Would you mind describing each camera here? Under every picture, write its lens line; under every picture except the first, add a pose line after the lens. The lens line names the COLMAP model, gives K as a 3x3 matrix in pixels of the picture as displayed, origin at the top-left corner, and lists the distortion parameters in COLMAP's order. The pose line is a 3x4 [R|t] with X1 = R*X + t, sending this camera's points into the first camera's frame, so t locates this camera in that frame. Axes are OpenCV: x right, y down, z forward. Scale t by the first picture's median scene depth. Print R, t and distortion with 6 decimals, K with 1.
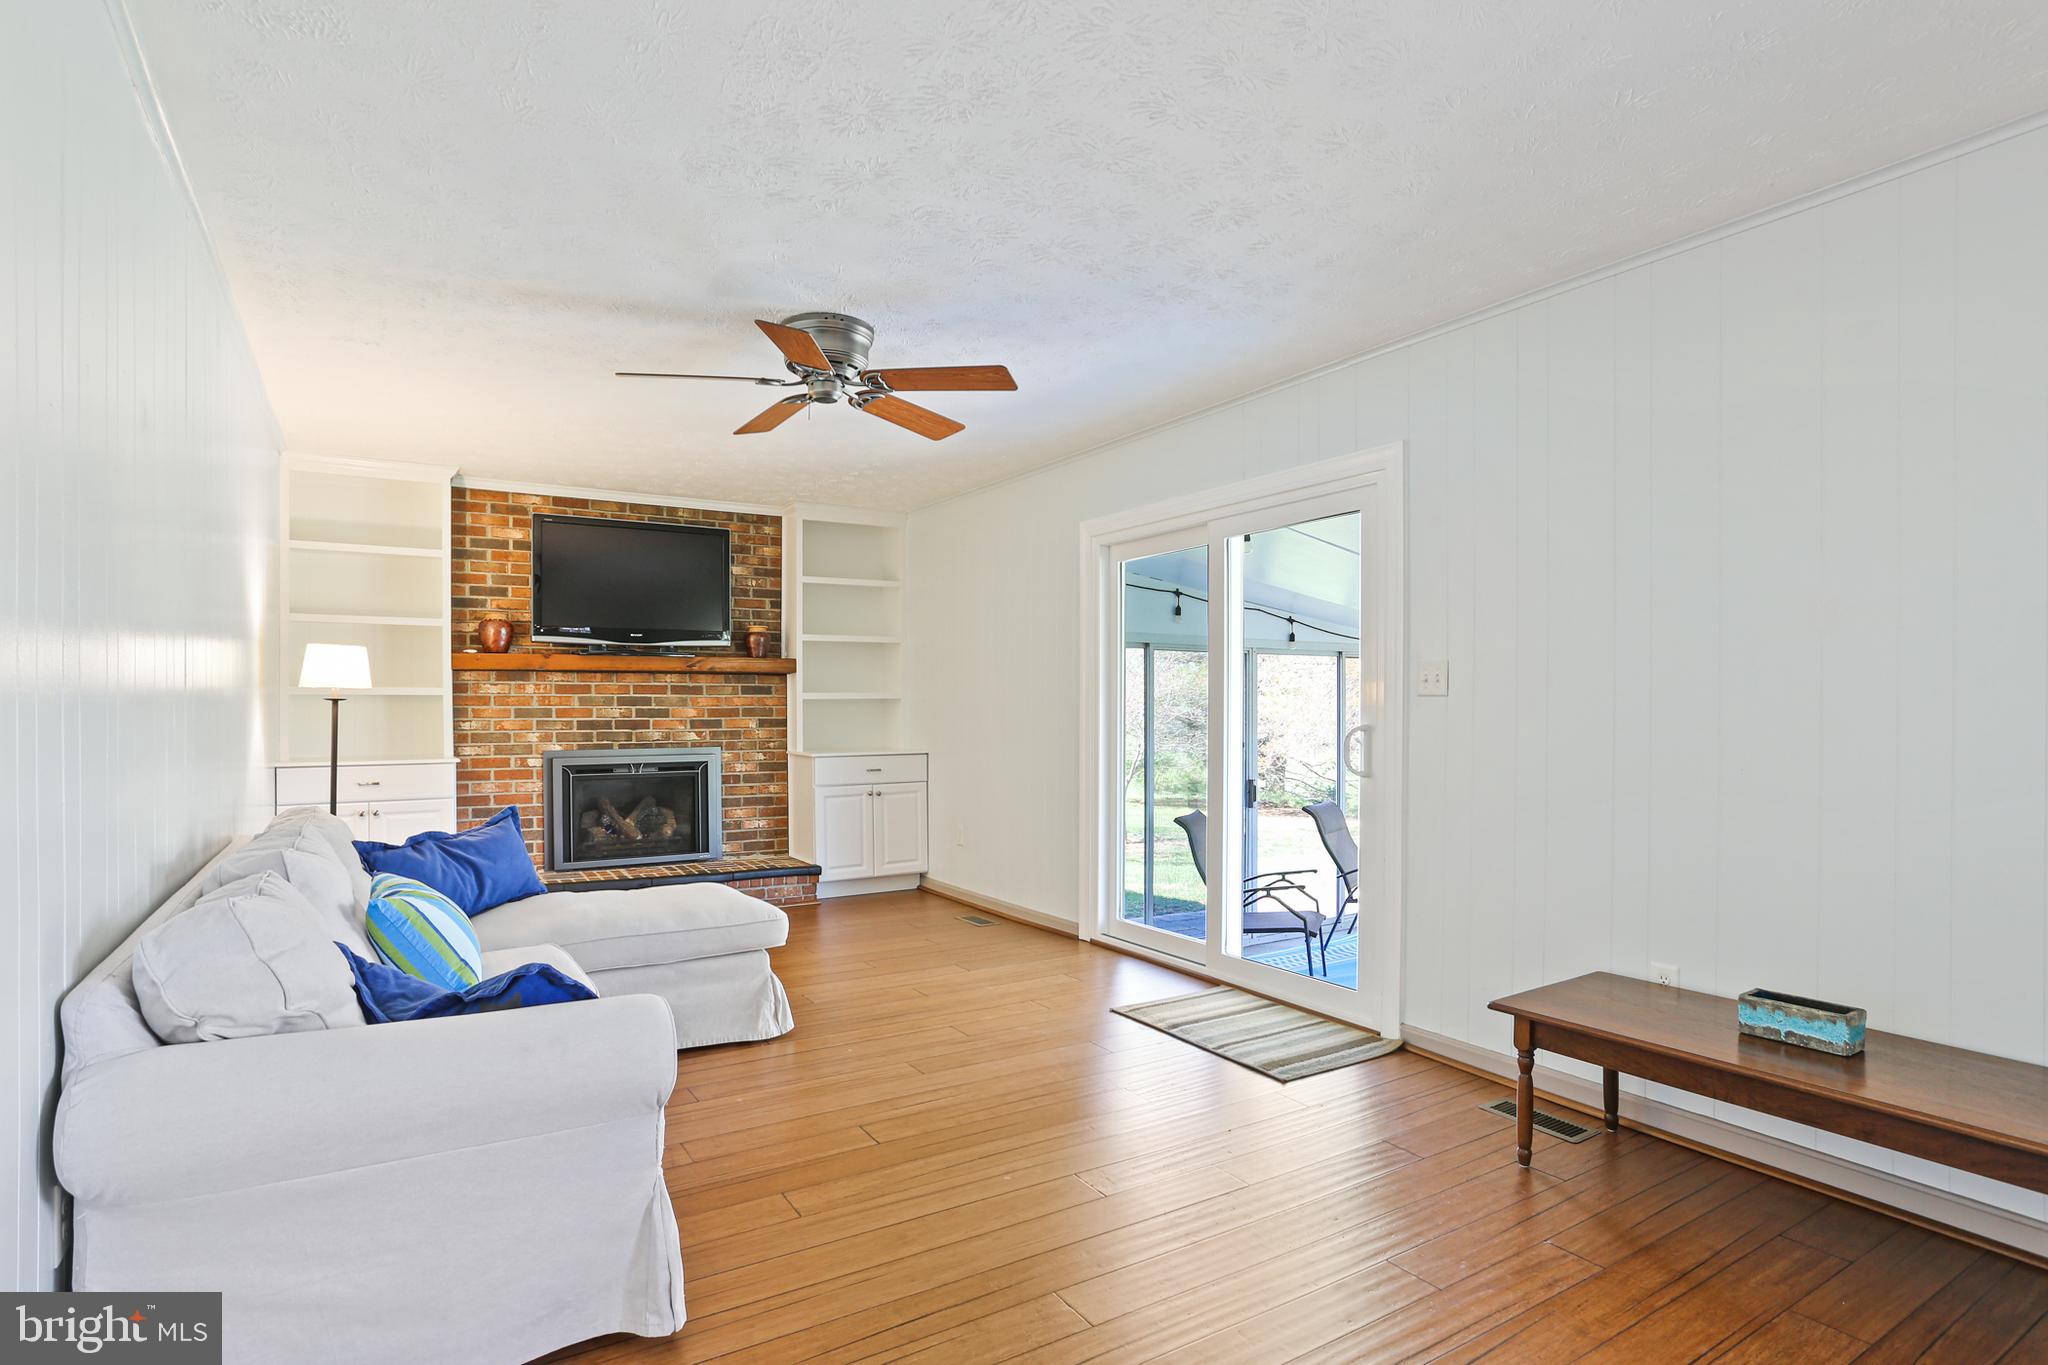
lens RADIAL K [[1049.6, 0, 1020.5], [0, 1049.6, 705.9], [0, 0, 1]] dist [-0.022163, 0.002379]
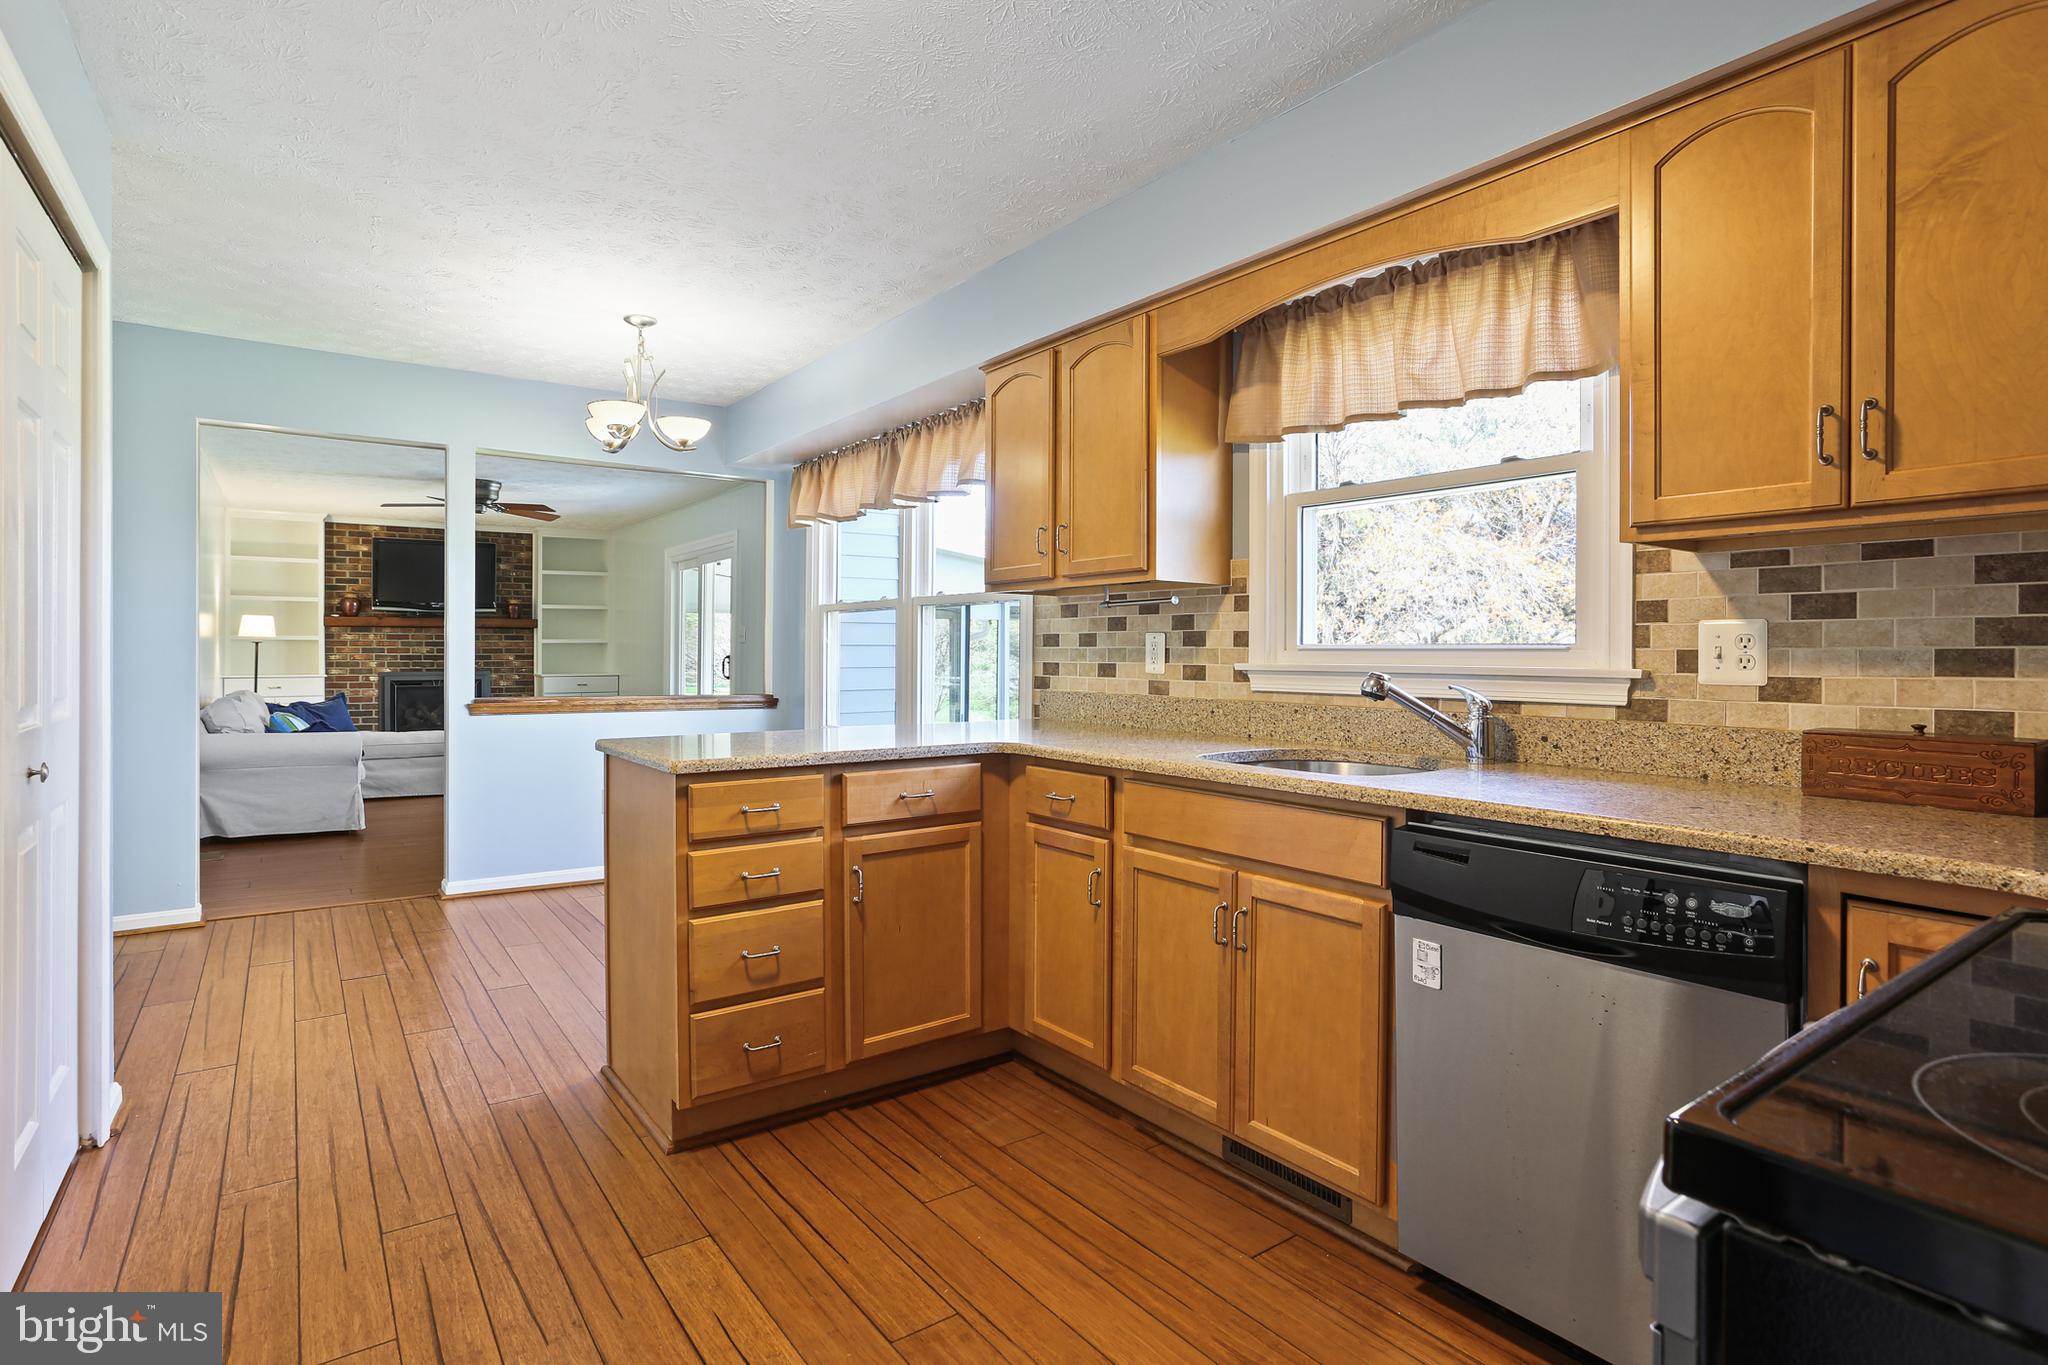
lens RADIAL K [[1049.6, 0, 1027.4], [0, 1049.6, 646.6], [0, 0, 1]] dist [-0.022163, 0.002379]
pose [[0.998093, 0.004567, 0.061567, 0.525357], [-0.004318, 0.999982, -0.004182, 0.003044], [-0.061585, 0.003908, 0.998094, -0.816613]]
